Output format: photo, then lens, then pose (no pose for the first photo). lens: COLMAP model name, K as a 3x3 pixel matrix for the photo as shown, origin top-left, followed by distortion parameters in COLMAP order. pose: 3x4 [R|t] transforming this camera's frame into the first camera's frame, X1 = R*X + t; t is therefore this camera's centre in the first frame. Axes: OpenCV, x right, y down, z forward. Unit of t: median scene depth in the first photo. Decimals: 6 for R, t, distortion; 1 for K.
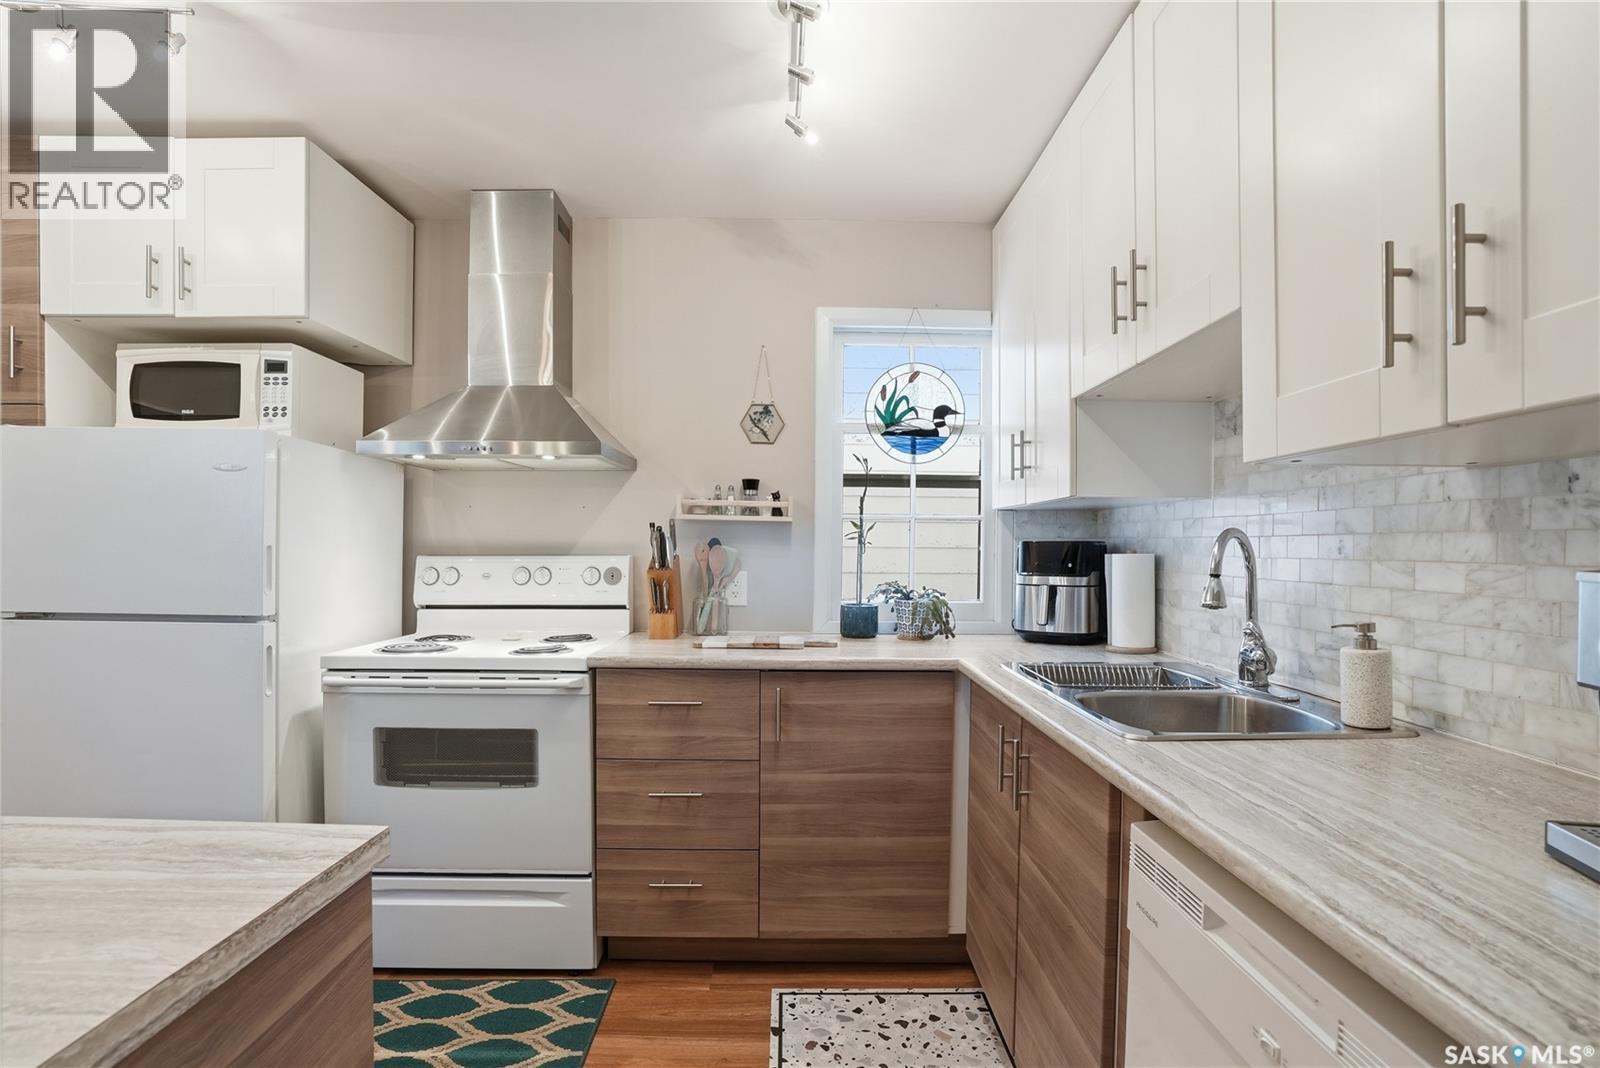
lens RADIAL K [[764.2, 0, 801.6], [0, 764.2, 553.0], [0, 0, 1]] dist [-0.070420, 0.034980]
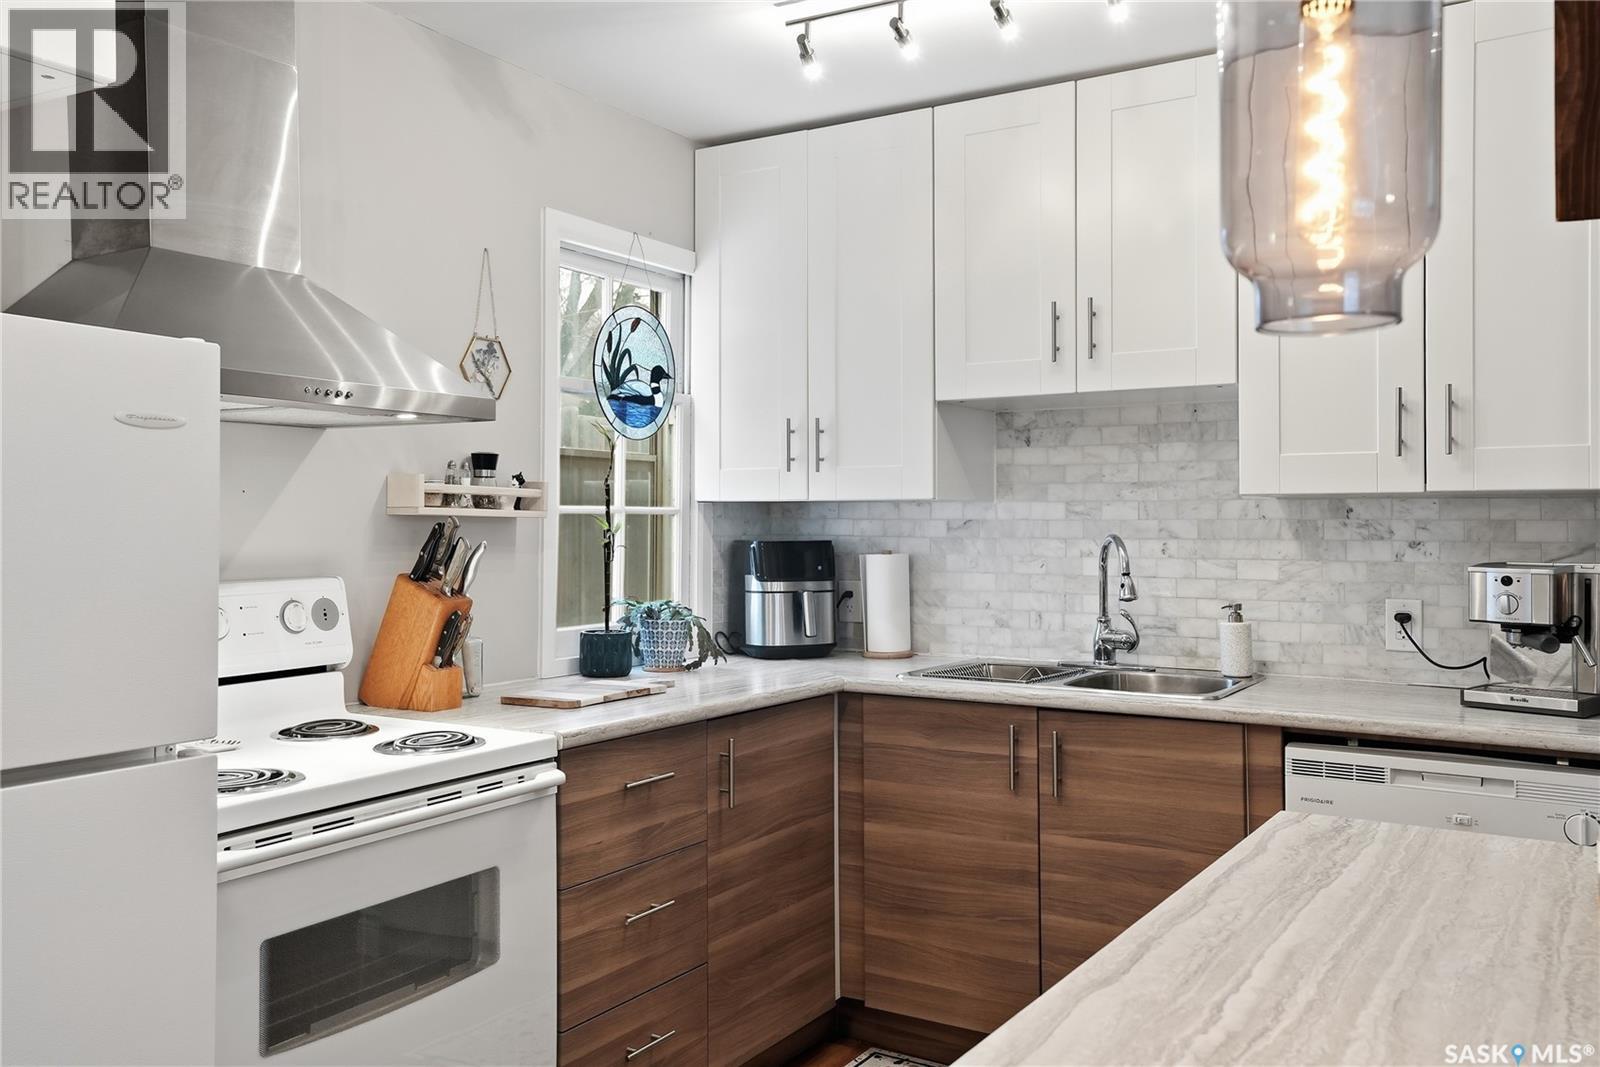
lens RADIAL K [[1310.5, 0, 807.1], [0, 1310.5, 511.6], [0, 0, 1]] dist [0.026634, 0.000471]
pose [[0.537069, 0.001343, 0.843537, -1.106068], [0.011128, 0.999900, -0.008678, -0.042732], [-0.843465, 0.014048, 0.537001, 0.206418]]
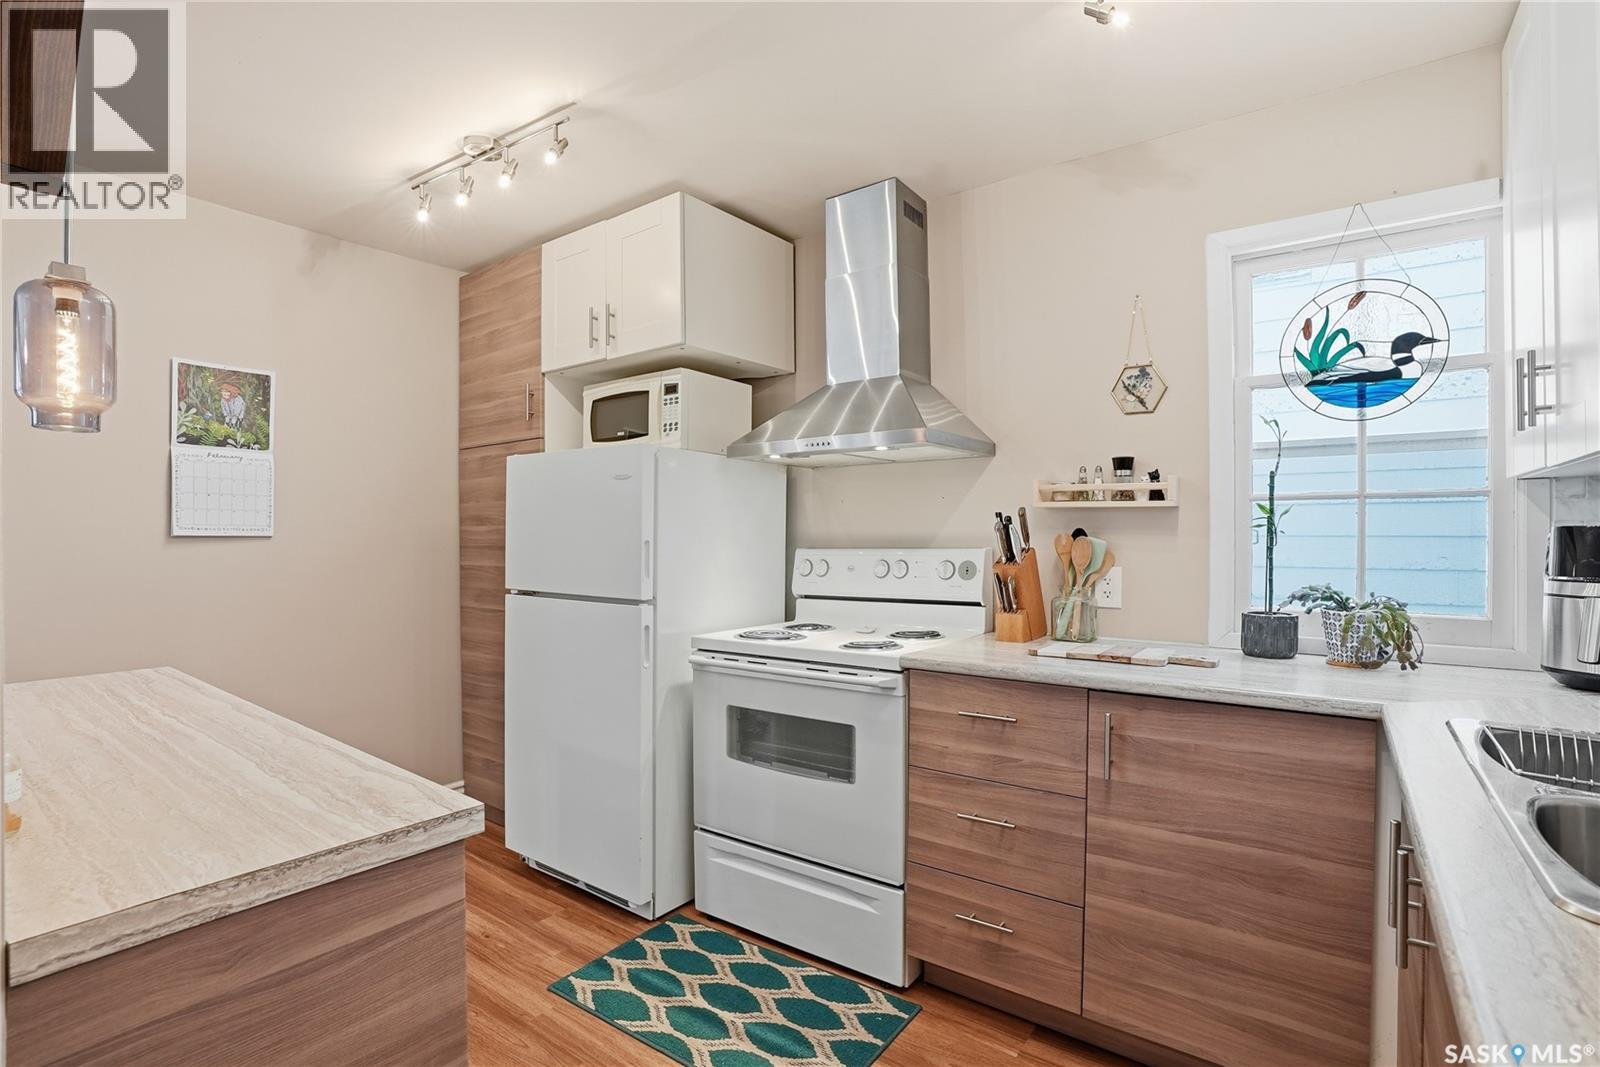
lens RADIAL K [[763.2, 0, 800.0], [0, 763.2, 533.5], [0, 0, 1]] dist [-0.073158, 0.034880]
pose [[0.797114, -0.010227, -0.603742, 0.189460], [0.002507, 0.999904, -0.013629, -0.003489], [0.603824, 0.009350, 0.797063, 0.164814]]
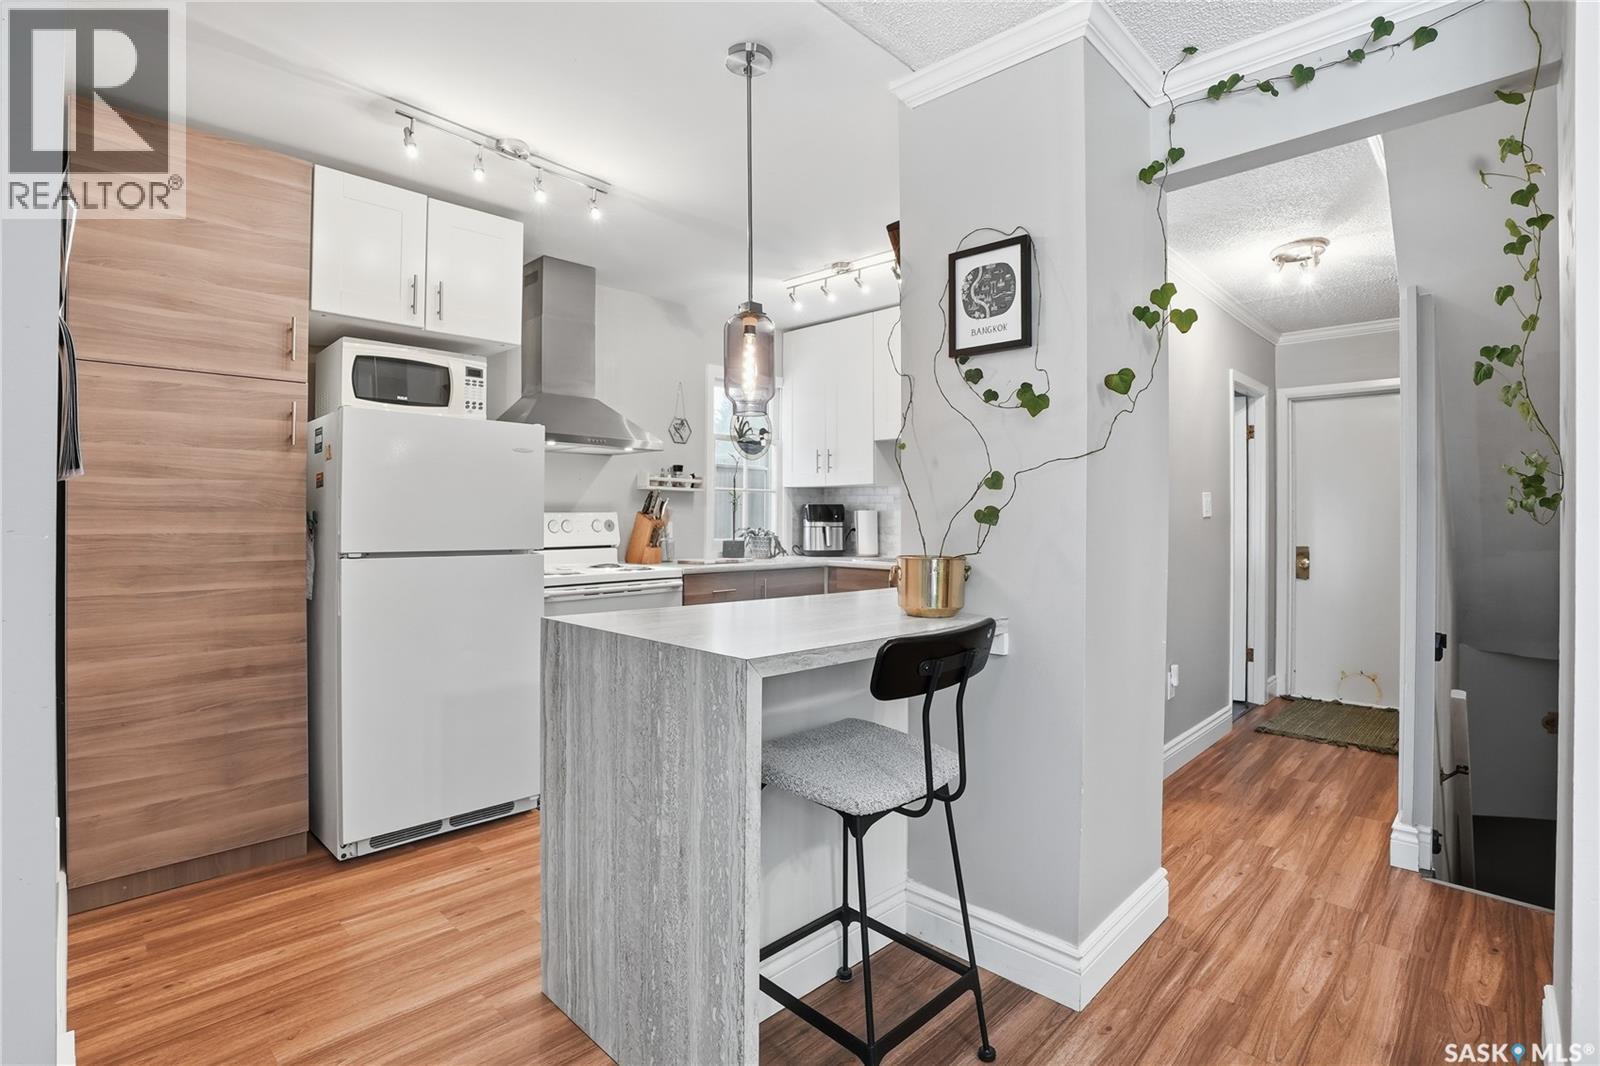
lens RADIAL K [[755.3, 0, 815.7], [0, 755.3, 522.3], [0, 0, 1]] dist [-0.072842, 0.025068]
pose [[0.701589, -0.009333, 0.712520, -1.276690], [0.008715, 0.999952, 0.004516, 0.025778], [-0.712528, 0.003041, 0.701637, -0.420752]]
